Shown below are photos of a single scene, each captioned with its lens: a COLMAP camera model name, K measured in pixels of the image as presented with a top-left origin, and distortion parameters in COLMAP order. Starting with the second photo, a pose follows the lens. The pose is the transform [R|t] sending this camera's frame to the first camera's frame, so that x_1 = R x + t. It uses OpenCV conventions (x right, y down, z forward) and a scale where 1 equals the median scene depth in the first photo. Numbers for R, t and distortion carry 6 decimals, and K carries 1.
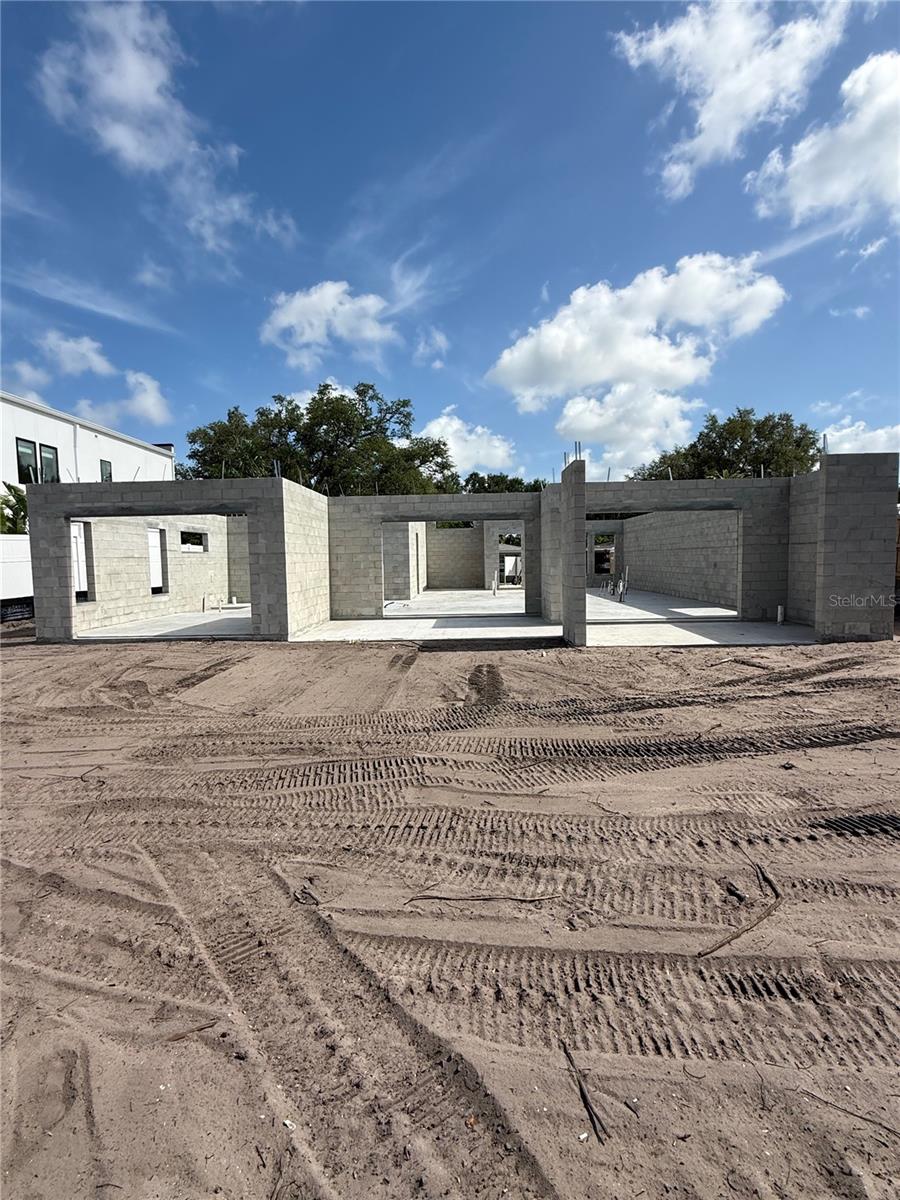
lens RADIAL K [[611.6, 0, 447.6], [0, 611.6, 594.6], [0, 0, 1]] dist [0.045075, 0.000736]
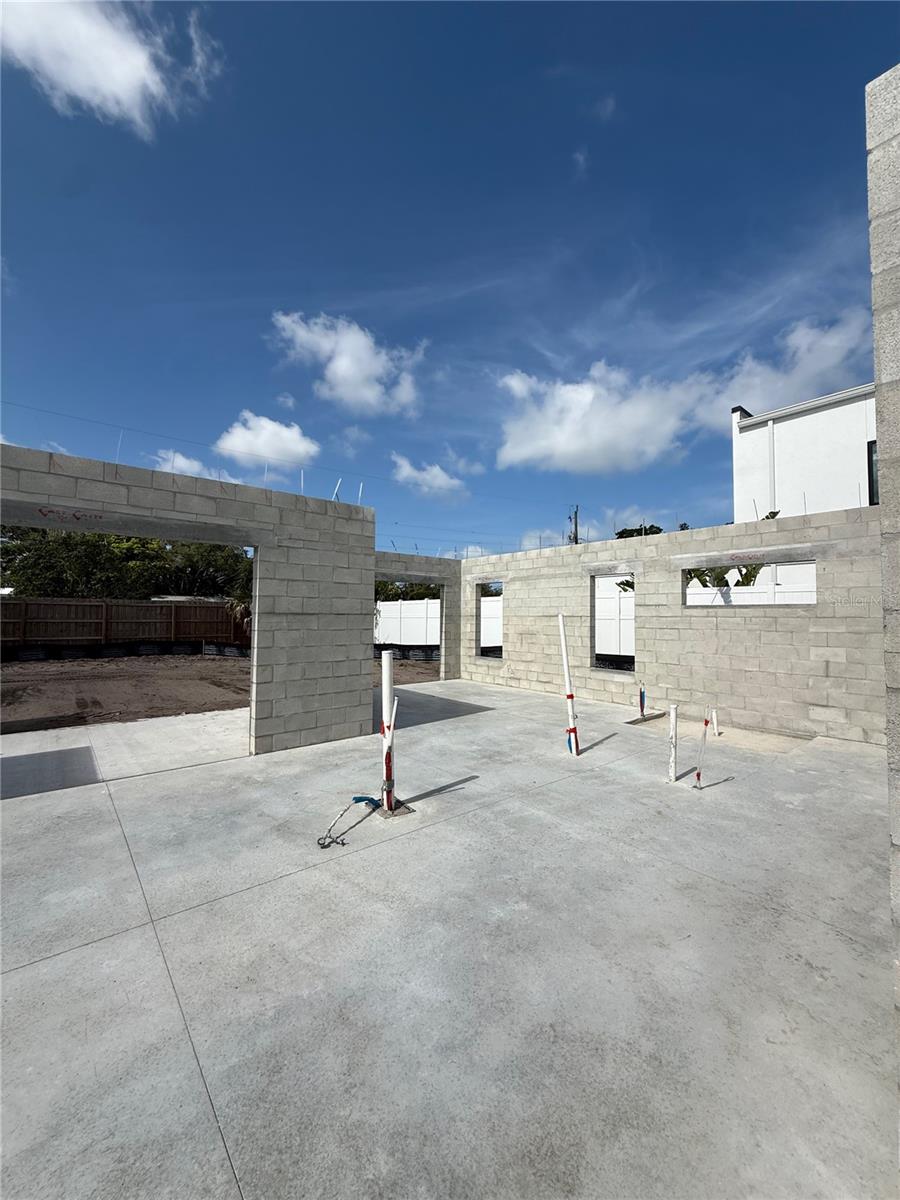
lens RADIAL K [[477.9, 0, 449.7], [0, 477.9, 601.0], [0, 0, 1]] dist [0.003112, -0.000650]
pose [[-0.749042, -0.008112, -0.662473, 0.018842], [-0.027528, 0.999443, 0.018887, -0.086465], [0.661951, 0.032383, -0.748847, 1.357194]]
